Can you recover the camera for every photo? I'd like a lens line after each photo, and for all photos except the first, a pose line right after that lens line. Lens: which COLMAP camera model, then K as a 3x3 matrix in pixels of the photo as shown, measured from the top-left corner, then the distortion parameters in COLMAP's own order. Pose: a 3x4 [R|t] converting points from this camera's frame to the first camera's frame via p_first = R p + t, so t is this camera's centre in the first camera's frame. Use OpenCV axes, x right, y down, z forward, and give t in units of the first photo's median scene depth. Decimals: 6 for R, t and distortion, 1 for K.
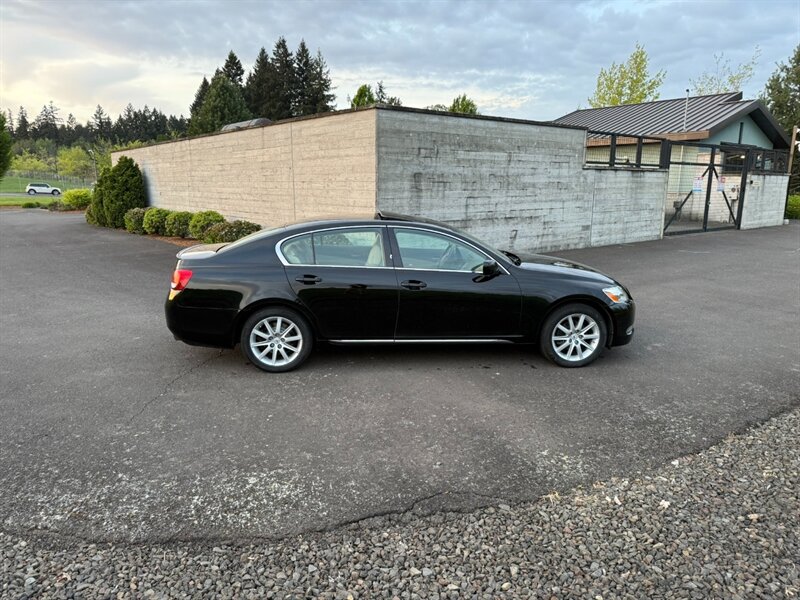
lens RADIAL K [[567.0, 0, 394.7], [0, 567.0, 301.4], [0, 0, 1]] dist [0.024841, -0.035943]
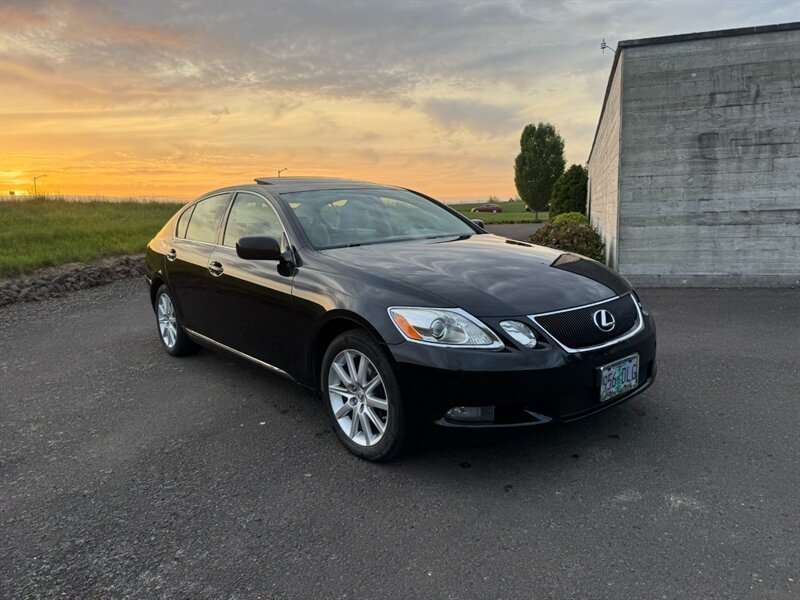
lens RADIAL K [[567.0, 0, 405.1], [0, 567.0, 300.2], [0, 0, 1]] dist [0.024841, -0.035943]
pose [[0.567741, 0.101808, -0.816887, 0.355621], [-0.131028, 0.990848, 0.032424, -0.019660], [0.812712, 0.088627, 0.575885, 0.357649]]
